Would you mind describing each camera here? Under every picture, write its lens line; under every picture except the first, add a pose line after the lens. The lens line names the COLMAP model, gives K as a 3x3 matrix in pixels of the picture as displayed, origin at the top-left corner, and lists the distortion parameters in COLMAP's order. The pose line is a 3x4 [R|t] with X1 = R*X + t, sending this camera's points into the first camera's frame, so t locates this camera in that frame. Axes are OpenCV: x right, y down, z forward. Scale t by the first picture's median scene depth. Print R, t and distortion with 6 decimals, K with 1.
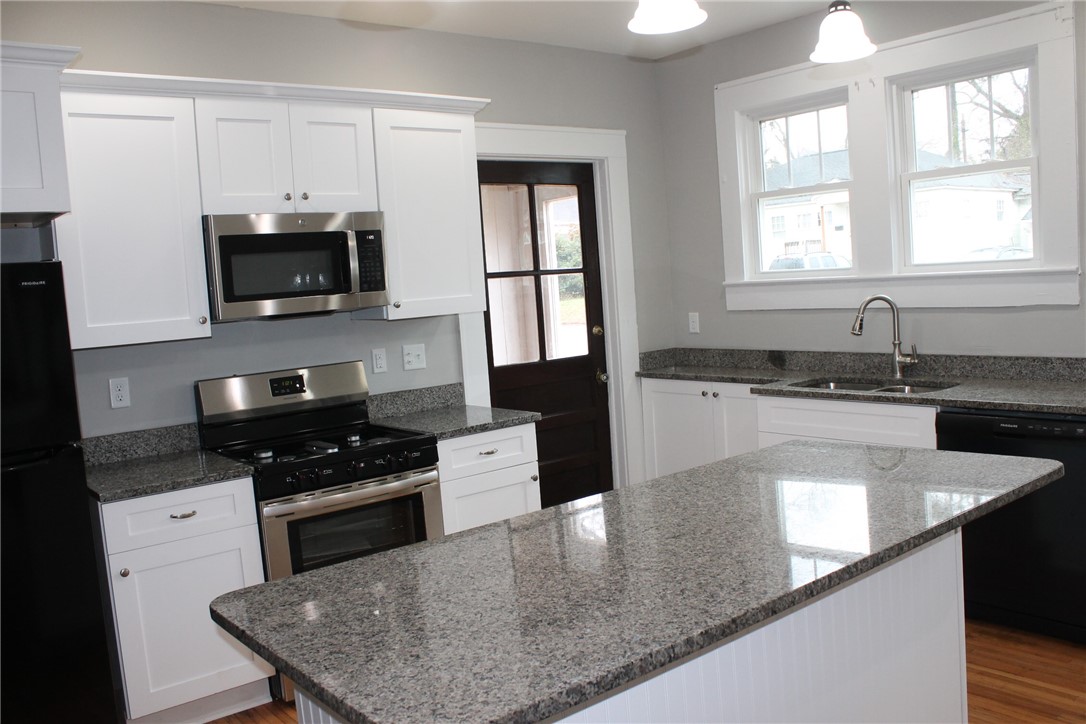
lens RADIAL K [[921.9, 0, 543.0], [0, 921.9, 362.0], [0, 0, 1]] dist [-0.169691, 0.154709]
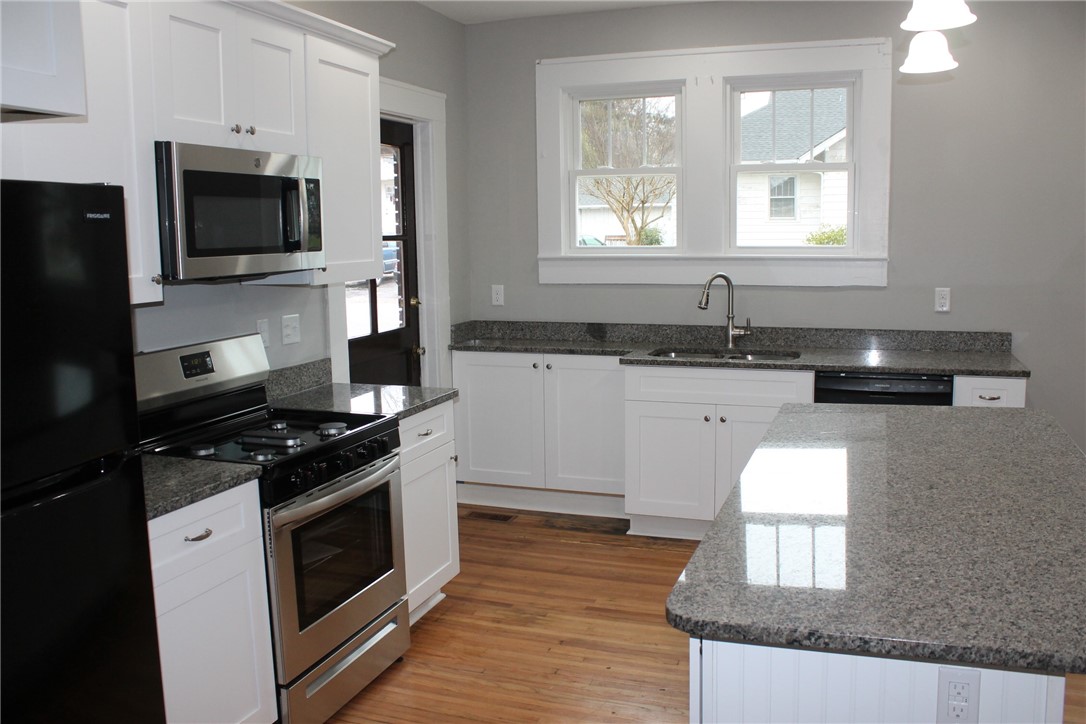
lens RADIAL K [[921.9, 0, 543.0], [0, 921.9, 362.0], [0, 0, 1]] dist [-0.169691, 0.154709]
pose [[0.856032, -0.018176, 0.516603, -0.395047], [0.004501, 0.999606, 0.027712, 0.002842], [-0.516903, -0.021397, 0.855777, 0.149094]]
